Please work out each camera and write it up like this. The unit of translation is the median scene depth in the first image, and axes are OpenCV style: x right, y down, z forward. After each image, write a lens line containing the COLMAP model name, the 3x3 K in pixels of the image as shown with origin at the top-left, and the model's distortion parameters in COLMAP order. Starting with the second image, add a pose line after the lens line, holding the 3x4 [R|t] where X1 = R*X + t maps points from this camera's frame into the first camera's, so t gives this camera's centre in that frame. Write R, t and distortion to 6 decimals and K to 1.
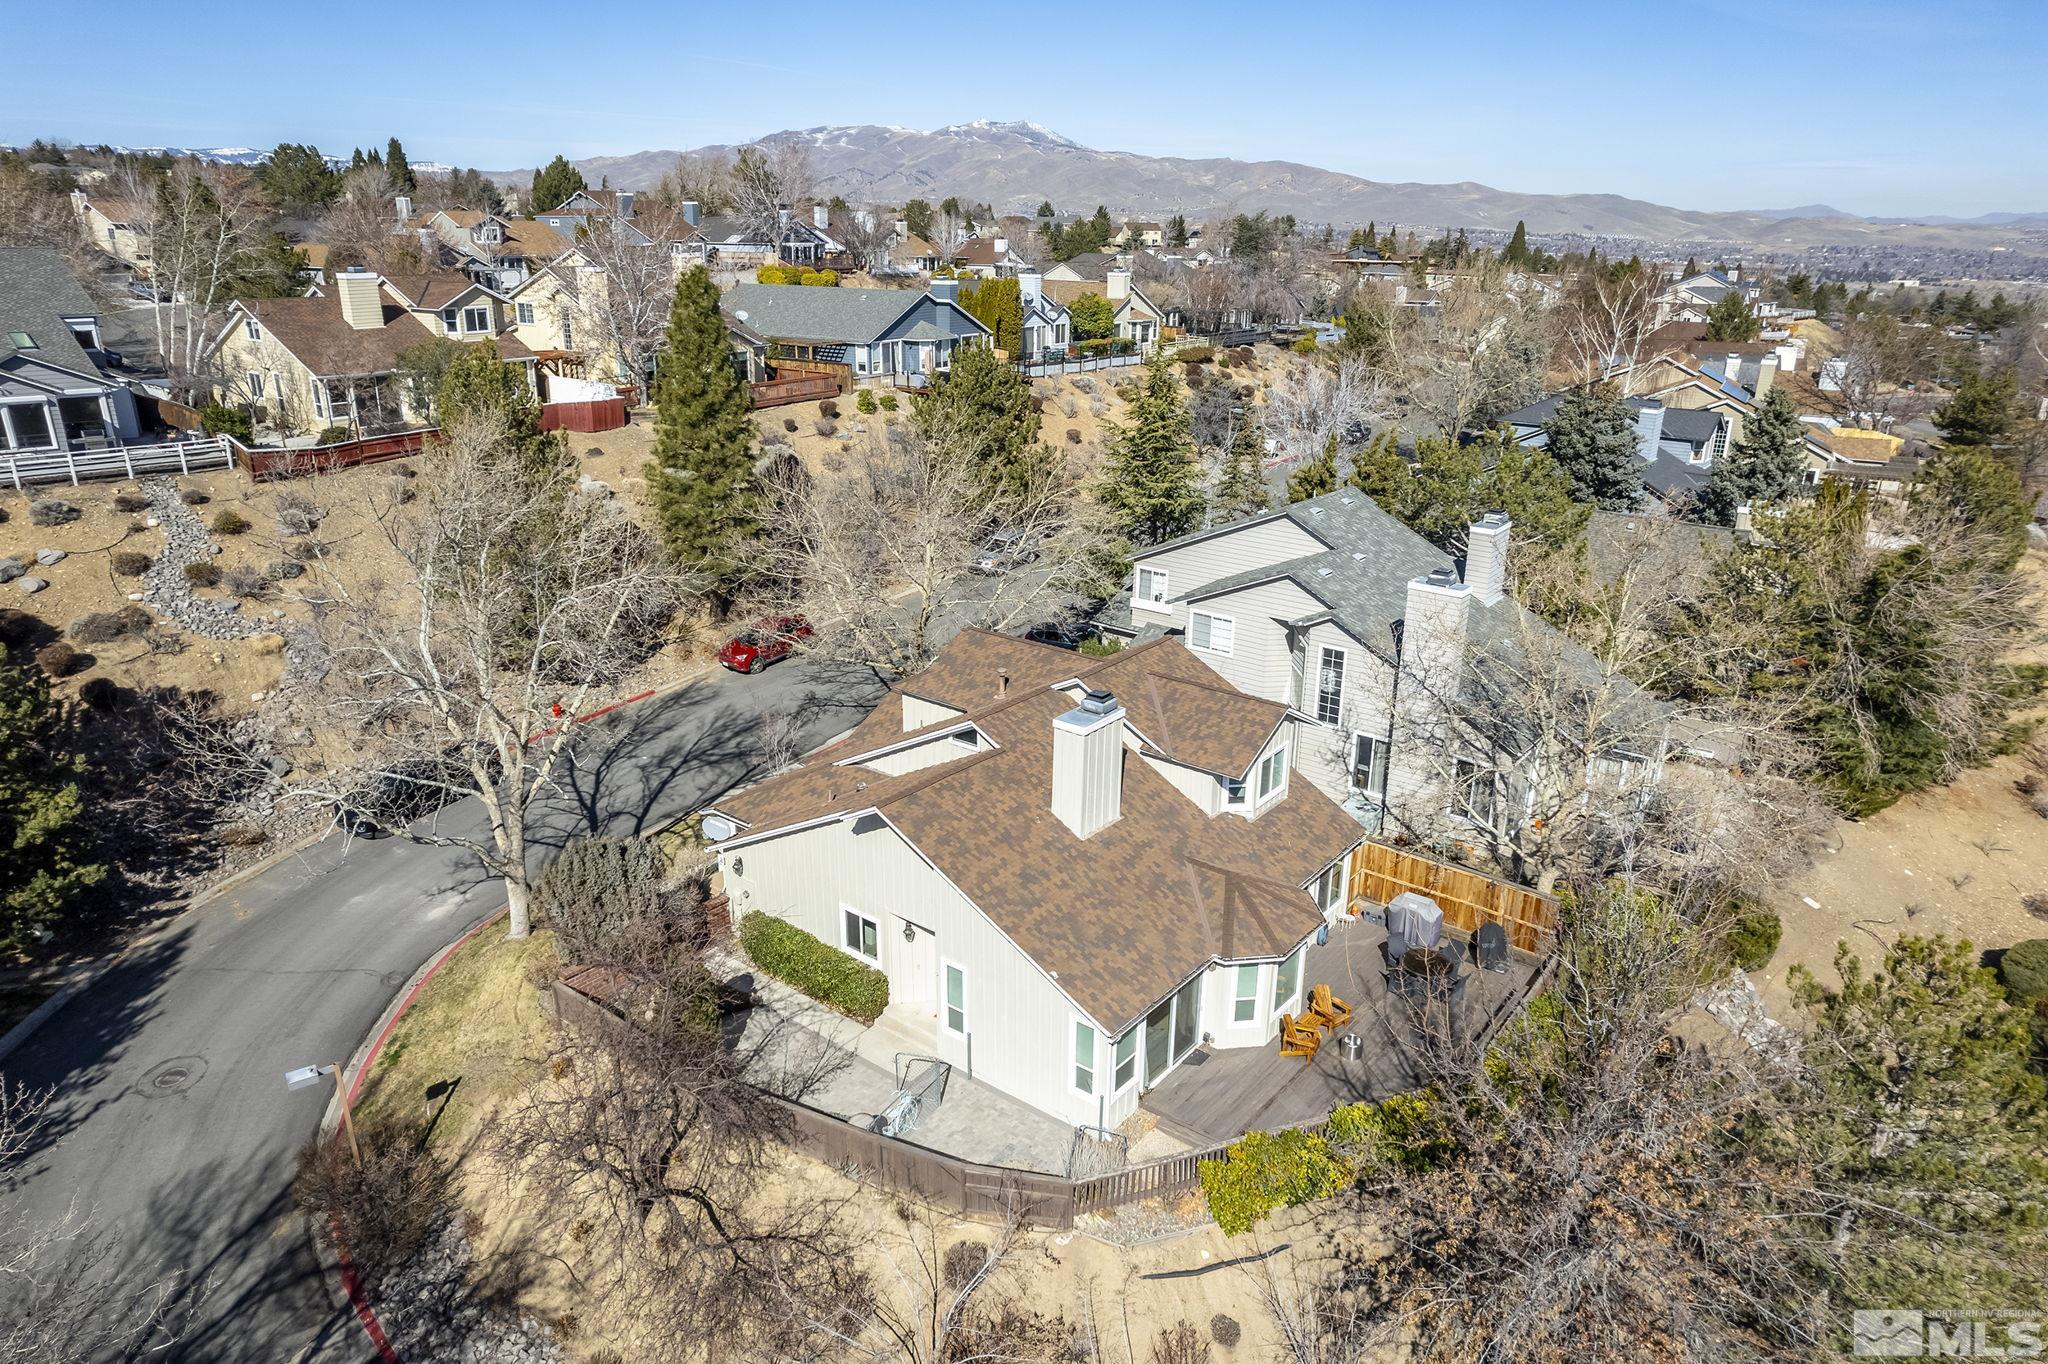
lens RADIAL K [[1299.9, 0, 1034.2], [0, 1299.9, 684.3], [0, 0, 1]] dist [-0.066749, 0.073694]
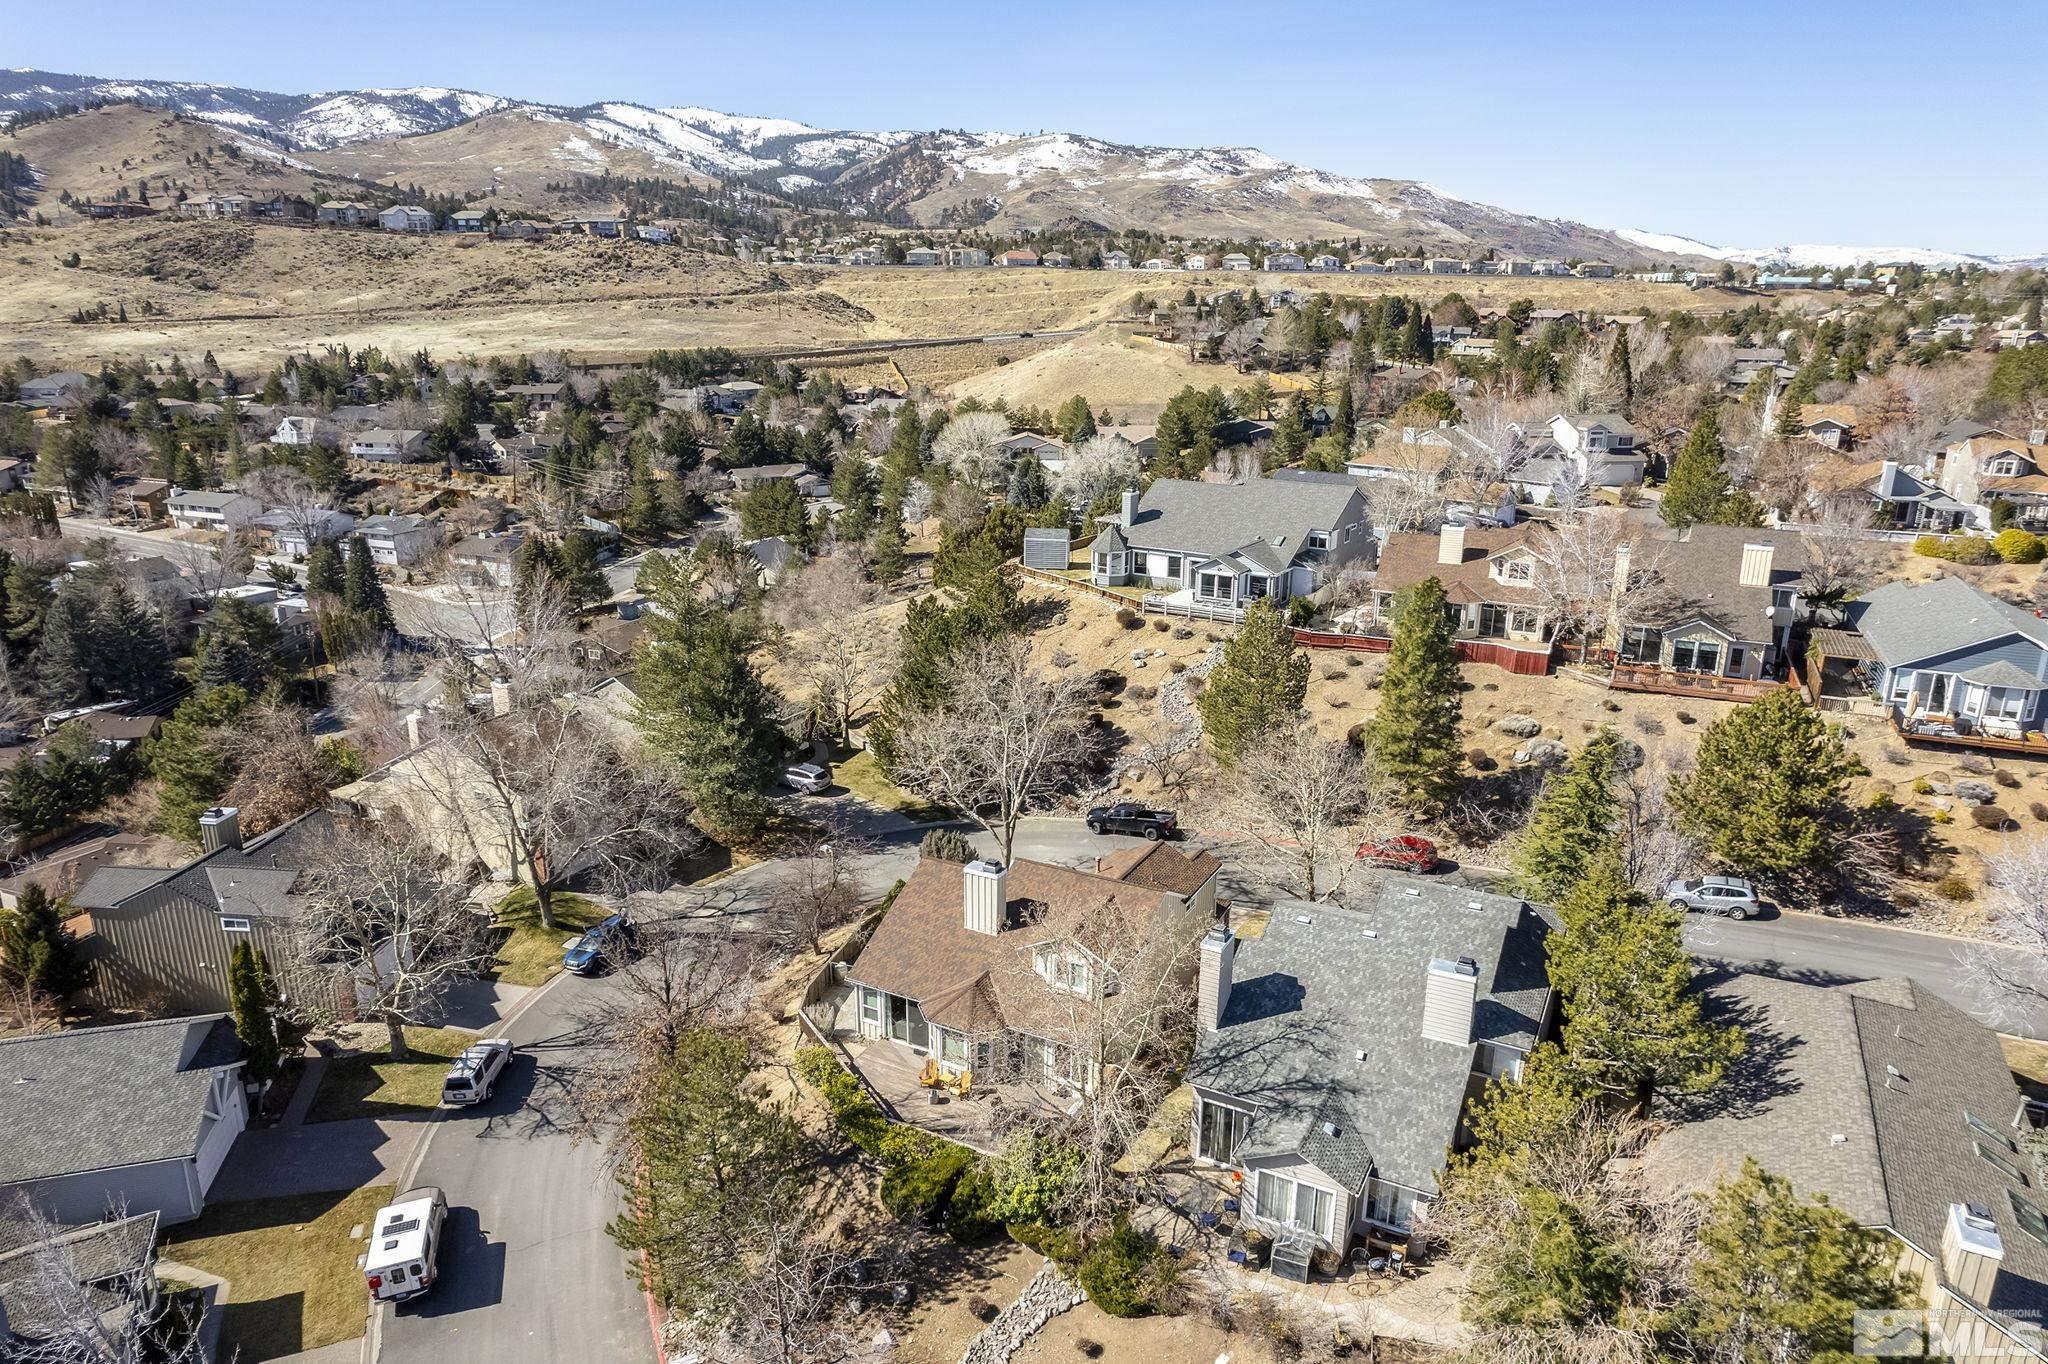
lens RADIAL K [[1295.4, 0, 1043.6], [0, 1295.4, 723.7], [0, 0, 1]] dist [-0.061426, 0.065238]
pose [[0.186716, 0.296553, -0.936586, 0.983767], [-0.340409, 0.913820, 0.221482, -0.343978], [0.921552, 0.277468, 0.271574, 0.297819]]
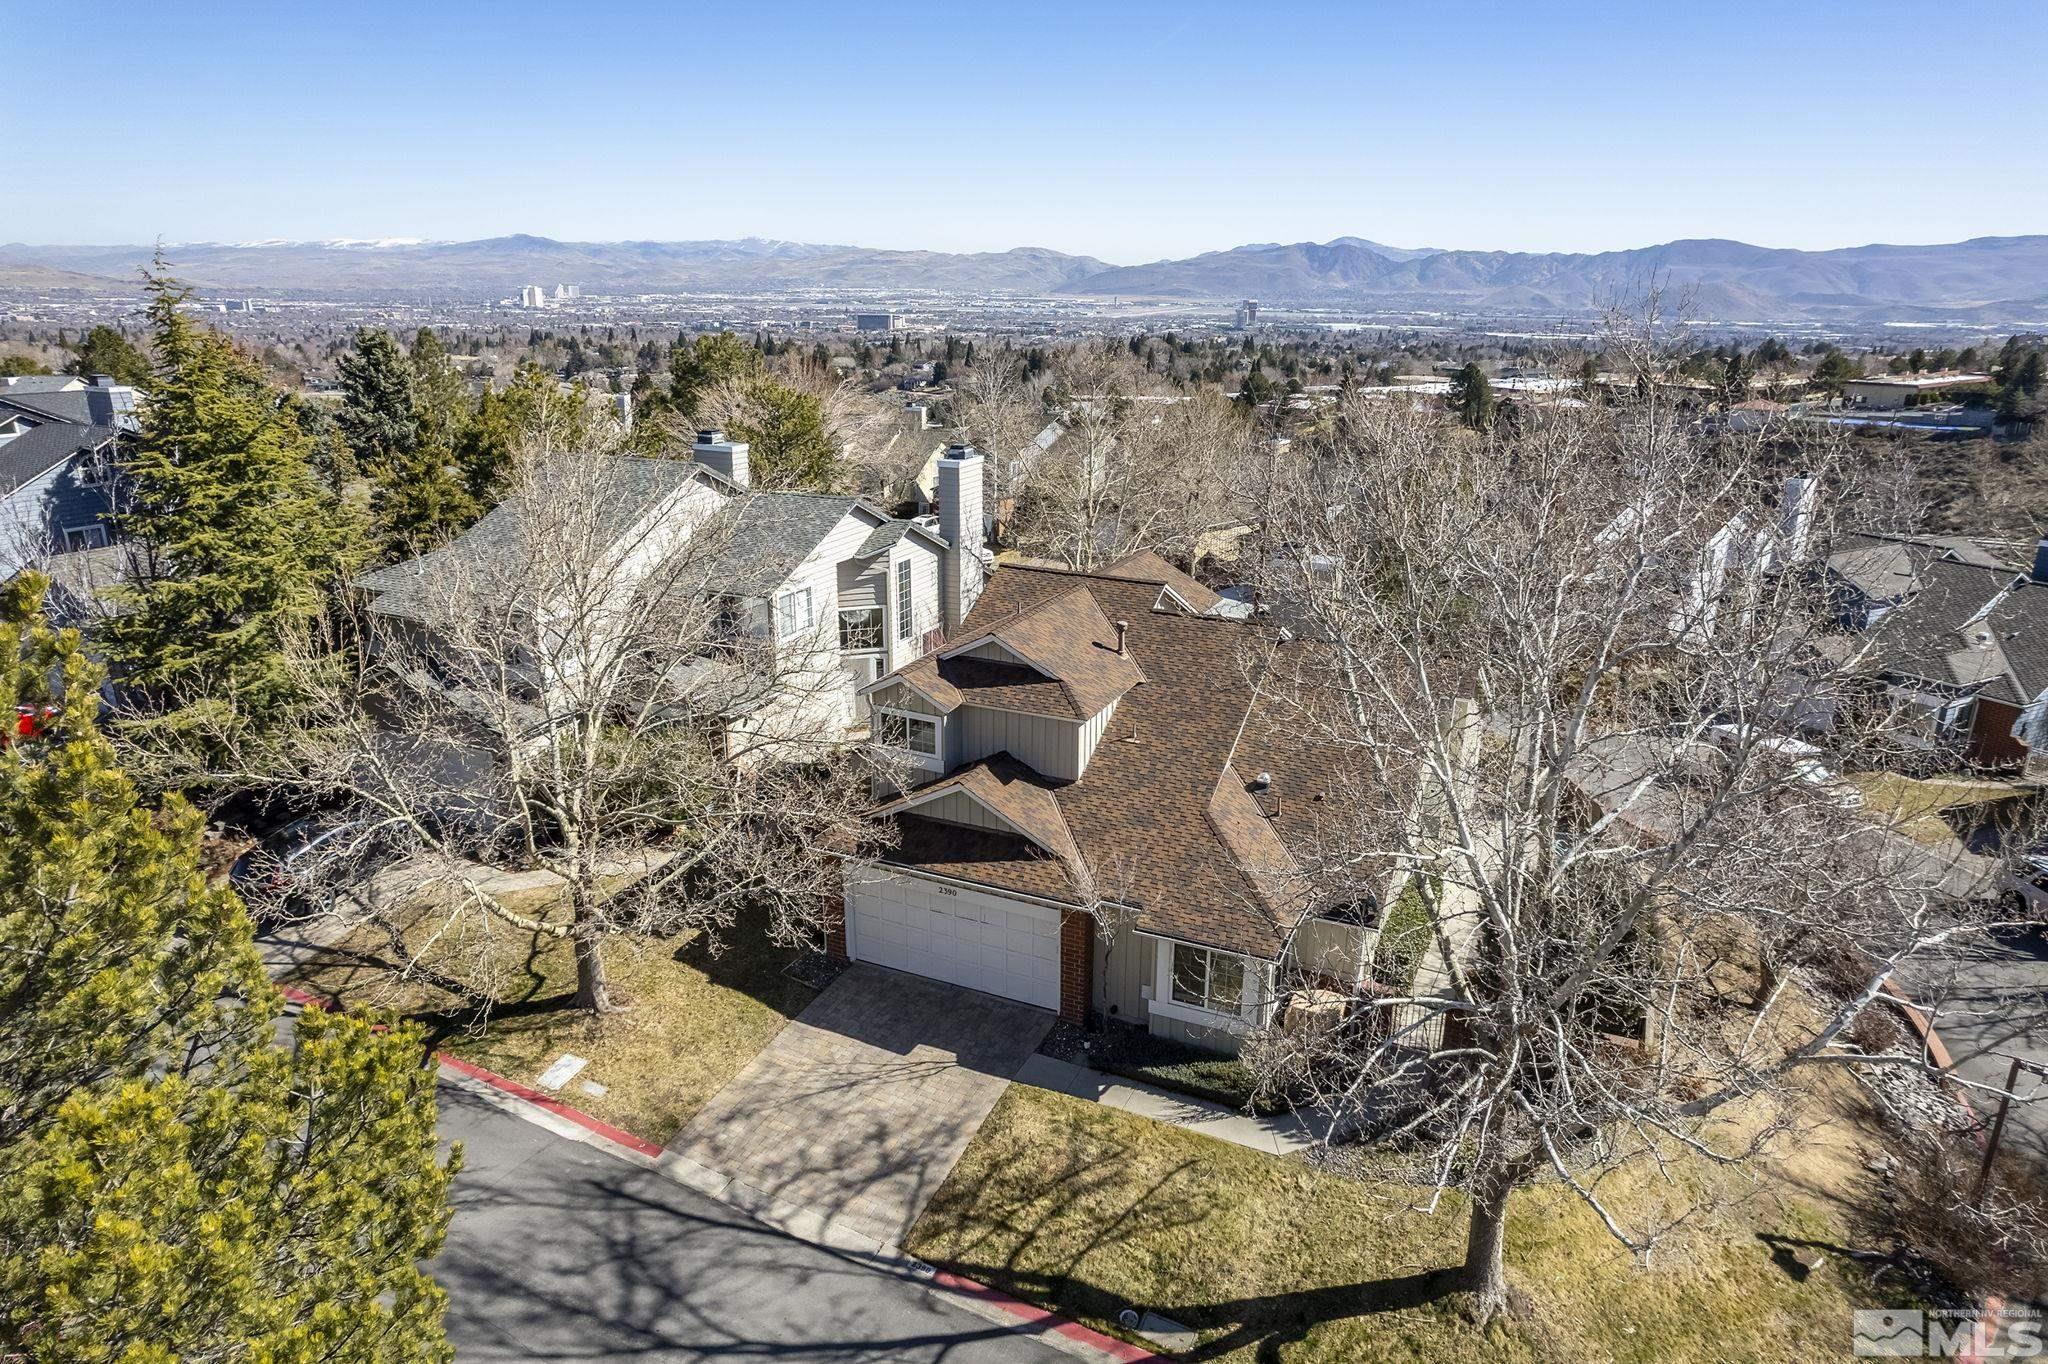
lens RADIAL K [[1299.9, 0, 1029.0], [0, 1299.9, 695.9], [0, 0, 1]] dist [-0.066749, 0.073694]
pose [[-0.216383, -0.316182, 0.923692, -0.540594], [0.320830, 0.870535, 0.373143, -0.204038], [-0.922088, 0.377090, -0.086928, 0.775669]]
